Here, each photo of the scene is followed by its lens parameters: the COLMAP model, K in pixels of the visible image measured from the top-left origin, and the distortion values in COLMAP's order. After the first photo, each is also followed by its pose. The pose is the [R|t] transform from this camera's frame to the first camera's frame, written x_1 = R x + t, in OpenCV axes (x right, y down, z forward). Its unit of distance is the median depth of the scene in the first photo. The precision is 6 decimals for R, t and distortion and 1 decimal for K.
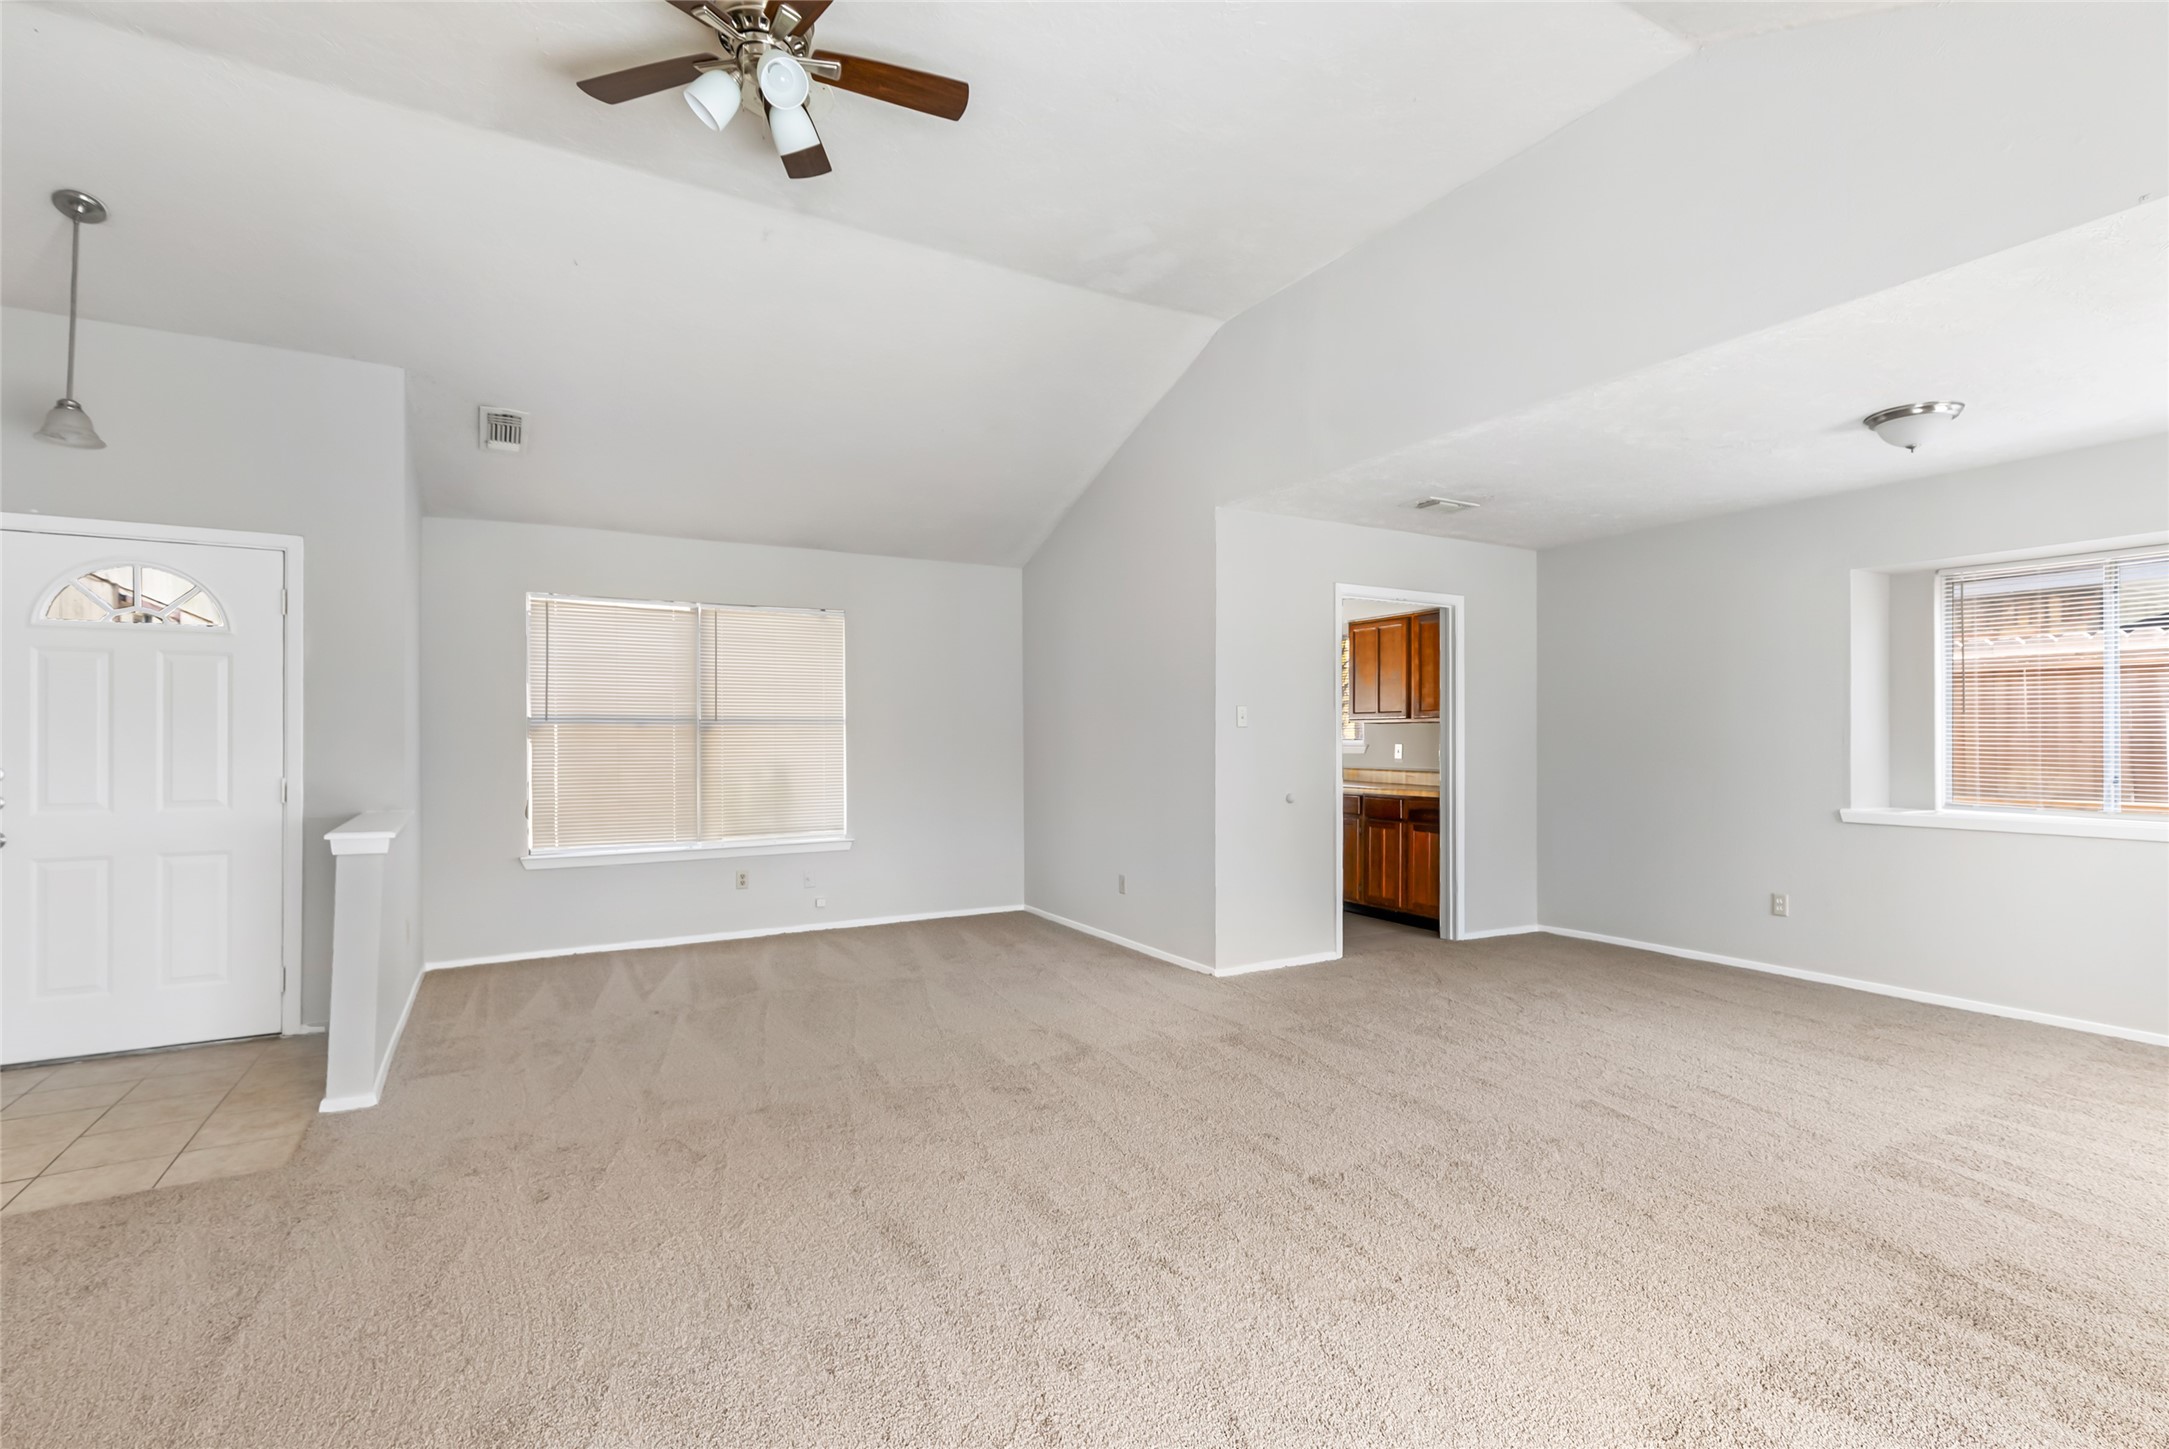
lens RADIAL K [[992.7, 0, 1104.4], [0, 992.7, 721.6], [0, 0, 1]] dist [0.007836, -0.000536]
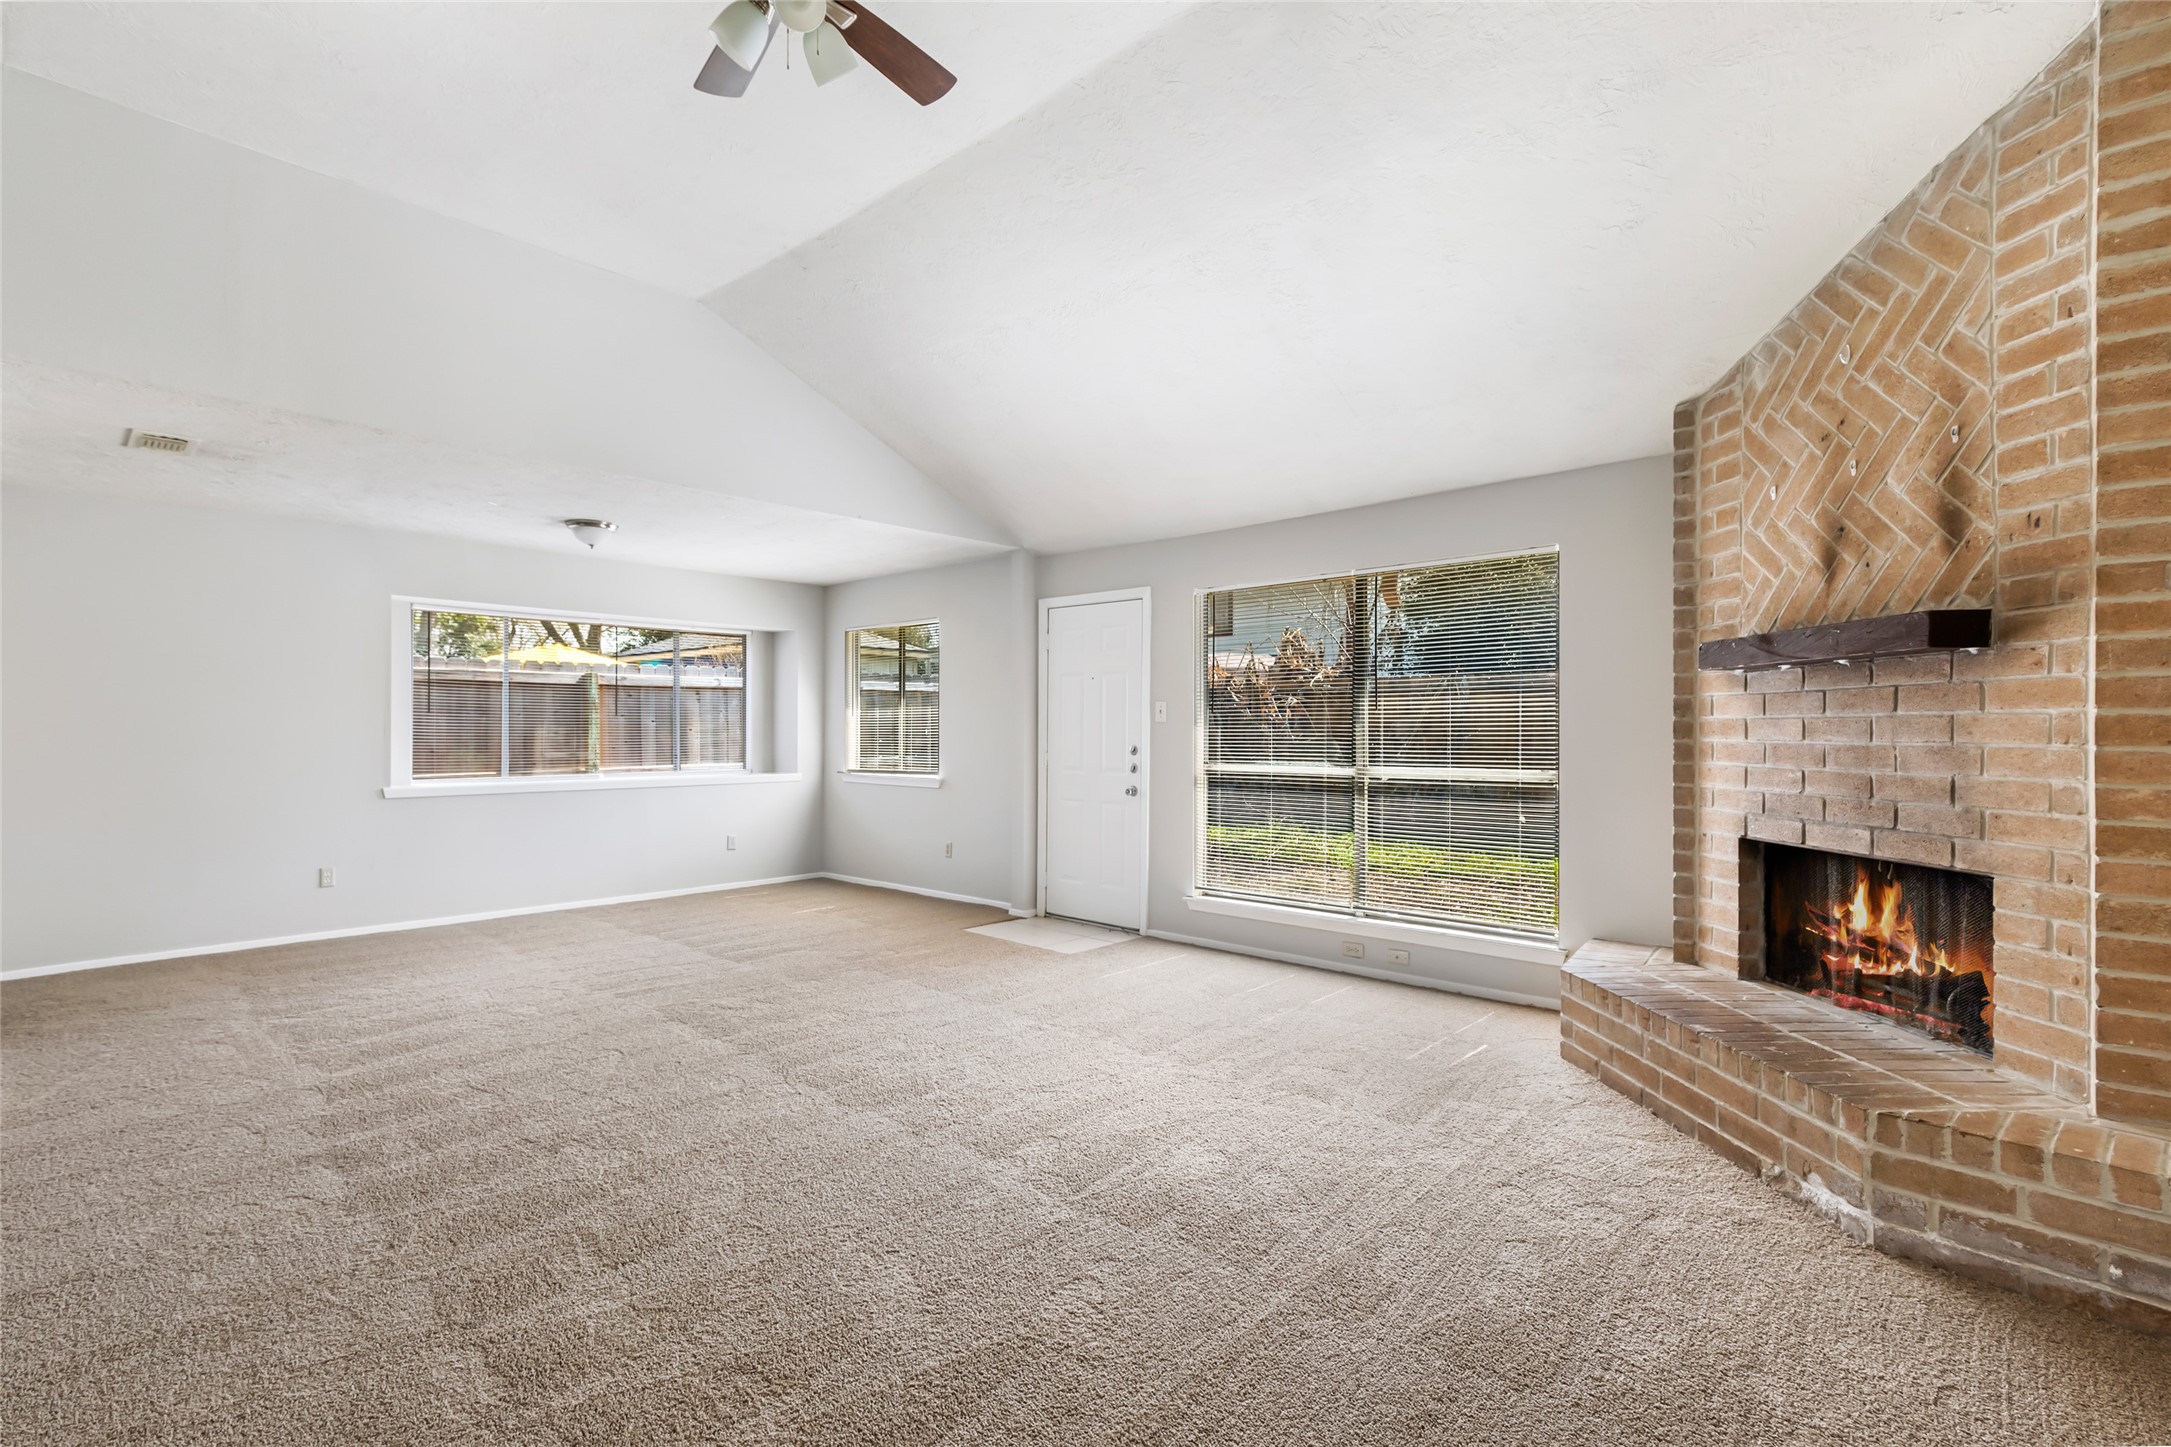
lens RADIAL K [[993.6, 0, 1102.4], [0, 993.6, 723.6], [0, 0, 1]] dist [0.007836, -0.000536]
pose [[-0.299183, 0.009979, 0.954143, -0.616191], [-0.019490, 0.999673, -0.016566, 0.010925], [-0.953997, -0.023552, -0.298891, 0.468573]]
